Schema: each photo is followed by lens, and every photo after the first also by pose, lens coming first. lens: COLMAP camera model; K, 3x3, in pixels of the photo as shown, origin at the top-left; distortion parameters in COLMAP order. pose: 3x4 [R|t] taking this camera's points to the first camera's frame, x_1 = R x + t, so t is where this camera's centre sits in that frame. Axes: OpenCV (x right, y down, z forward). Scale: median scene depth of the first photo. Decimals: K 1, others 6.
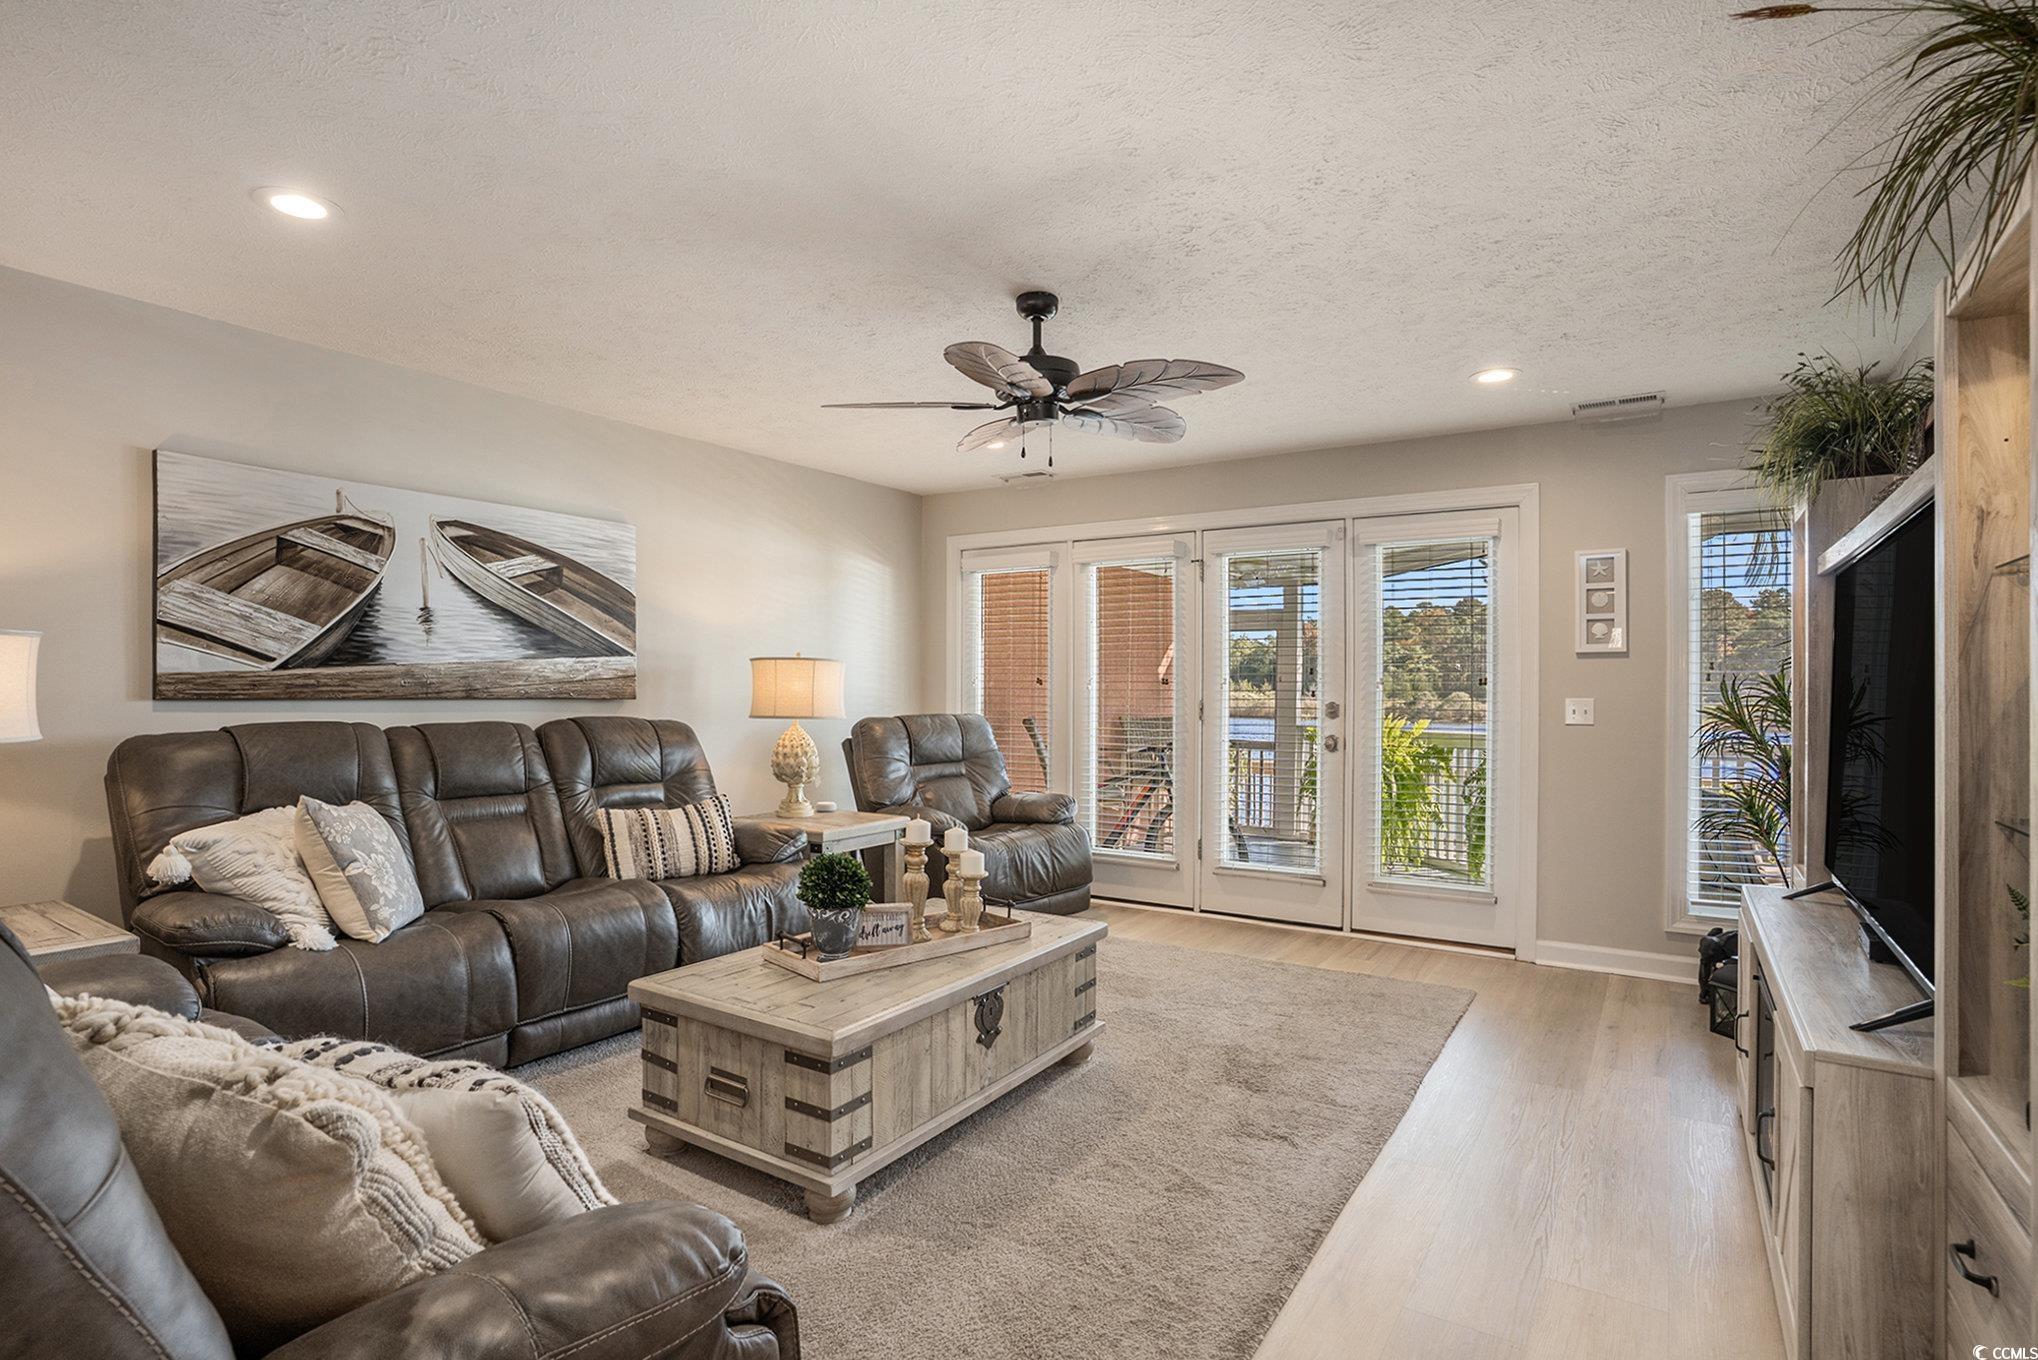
lens RADIAL K [[997.6, 0, 1021.0], [0, 997.6, 683.4], [0, 0, 1]] dist [-0.000517, 0.000195]
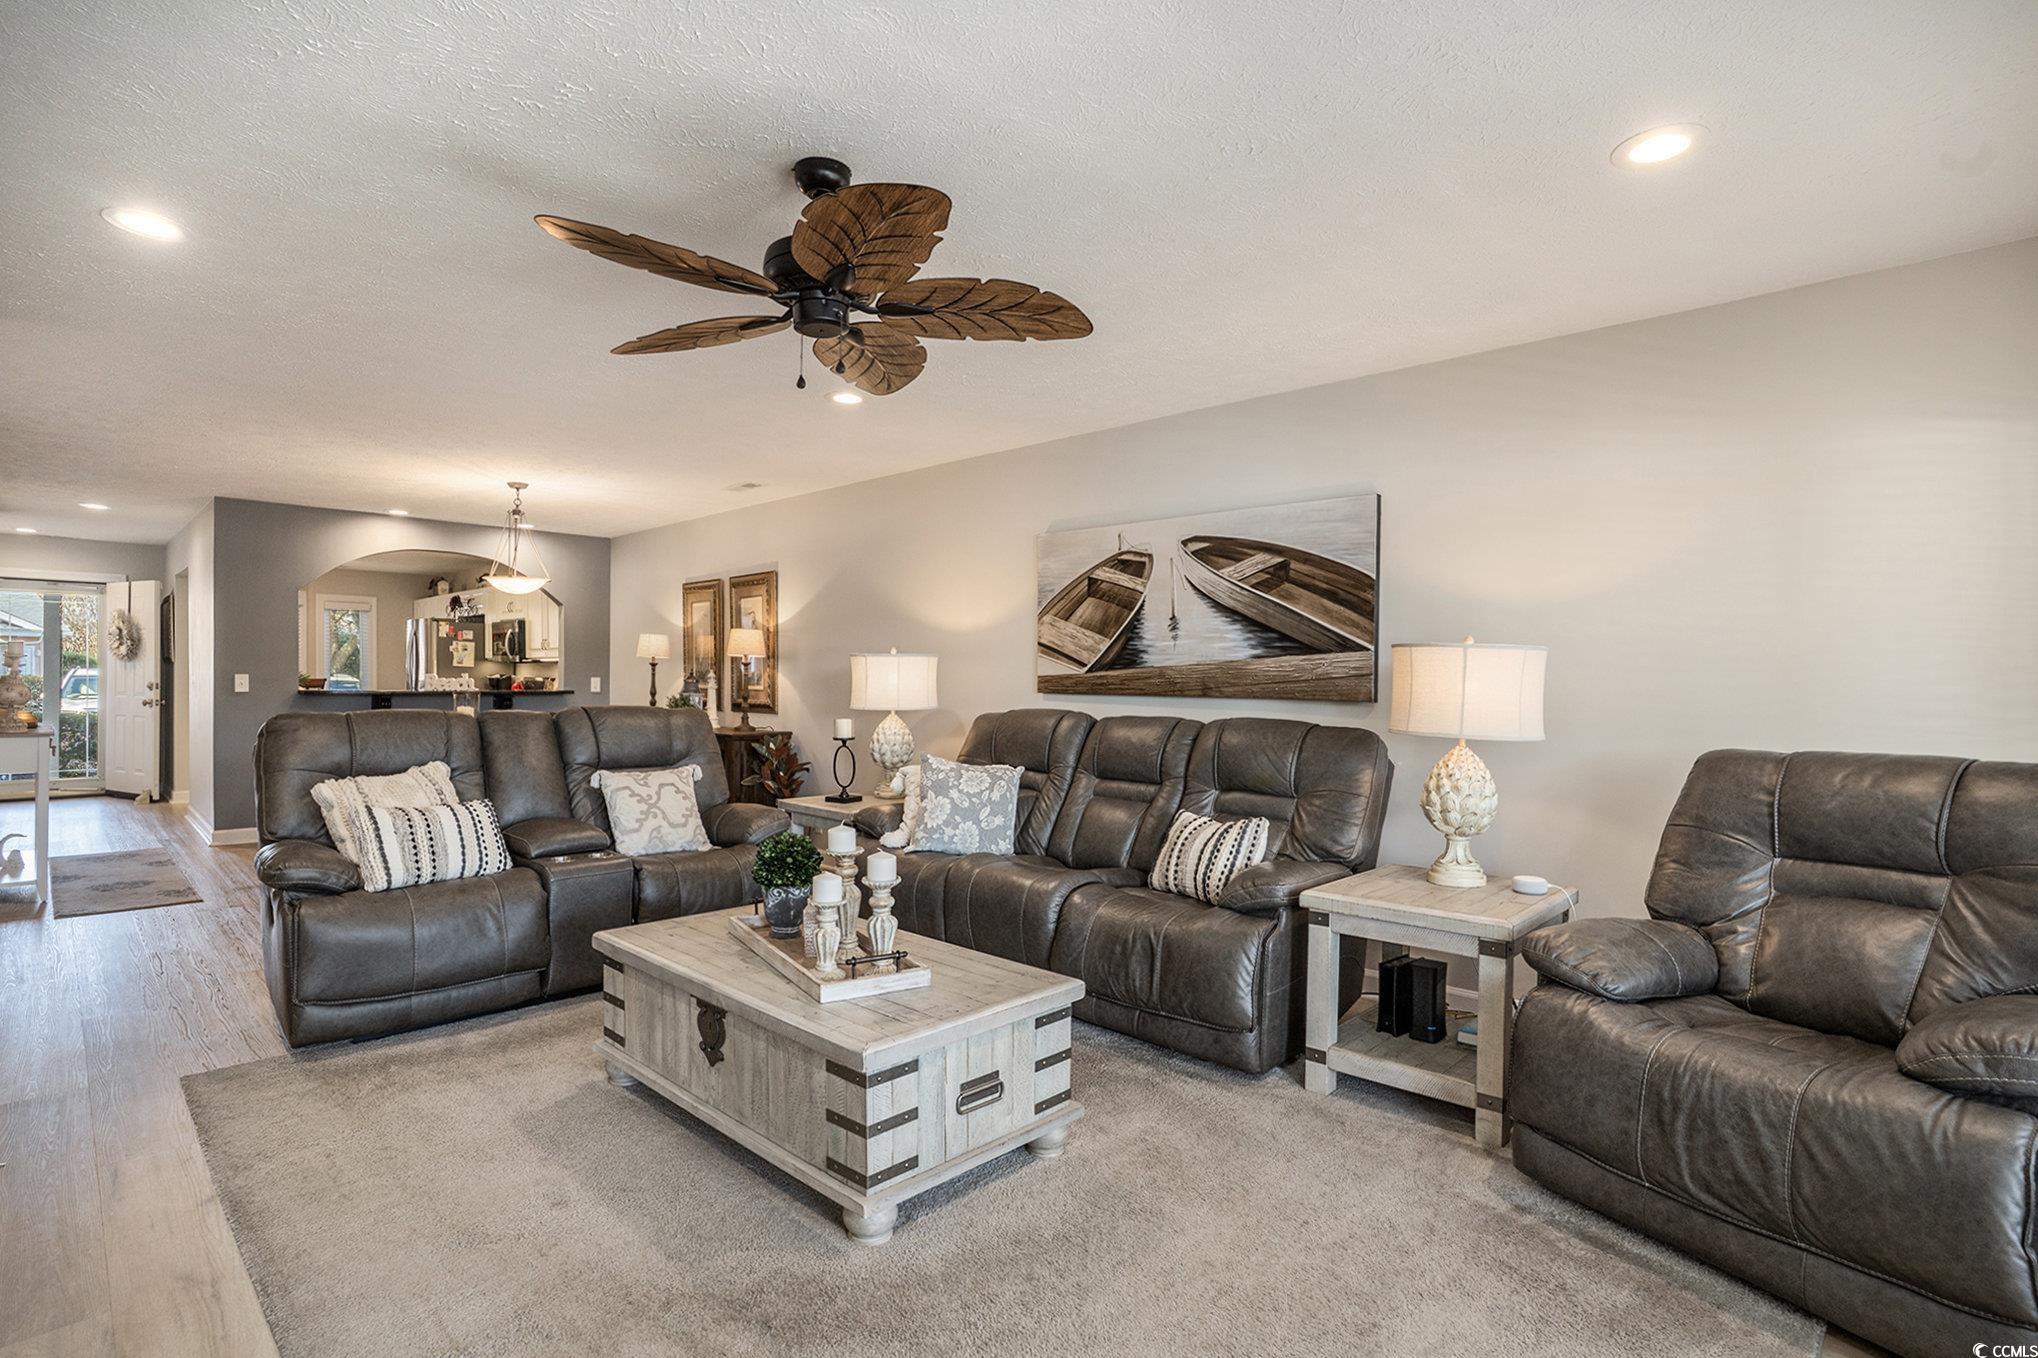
lens RADIAL K [[997.6, 0, 1021.5], [0, 997.6, 685.3], [0, 0, 1]] dist [-0.000517, 0.000195]
pose [[-0.176620, -0.002011, -0.984277, 0.585032], [-0.008668, 0.999962, -0.000488, 0.005330], [0.984241, 0.008446, -0.176631, 1.052089]]
